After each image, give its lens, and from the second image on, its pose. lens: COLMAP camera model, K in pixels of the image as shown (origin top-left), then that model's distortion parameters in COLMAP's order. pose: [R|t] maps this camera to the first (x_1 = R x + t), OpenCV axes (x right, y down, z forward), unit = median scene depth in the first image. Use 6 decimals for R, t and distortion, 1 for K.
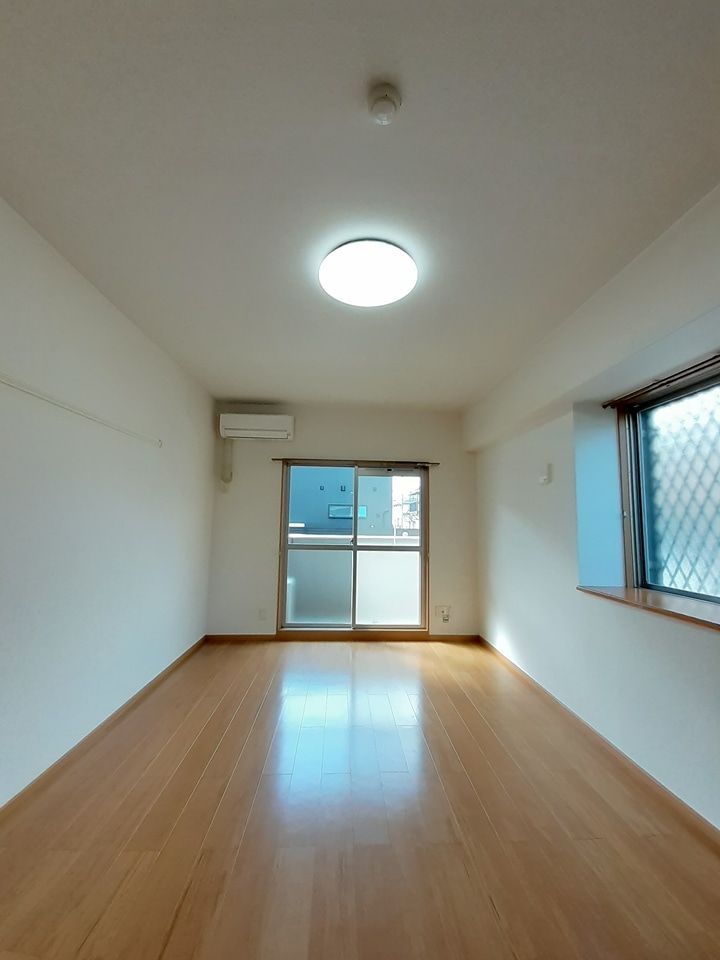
lens RADIAL K [[383.3, 0, 360.3], [0, 383.3, 488.3], [0, 0, 1]] dist [-0.001286, -0.000255]
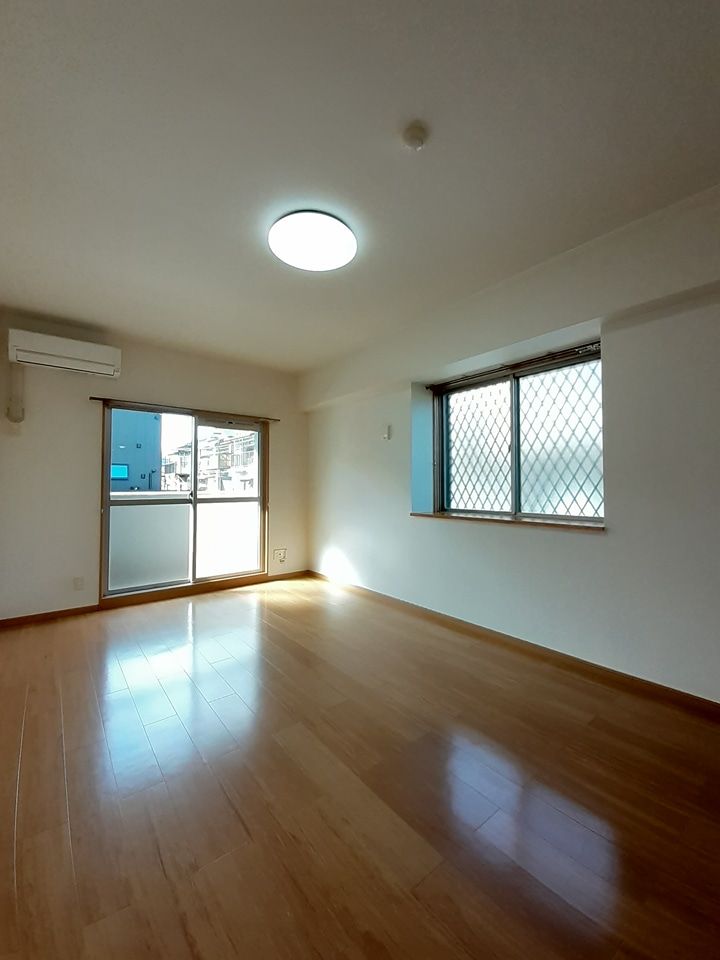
lens RADIAL K [[380.0, 0, 360.0], [0, 380.0, 480.0], [0, 0, 1]] dist [0.000530, -0.000153]
pose [[0.812744, -0.008138, 0.582564, -0.237878], [-0.035502, 0.997353, 0.063462, 0.028316], [-0.581538, -0.072261, 0.810304, -0.014393]]
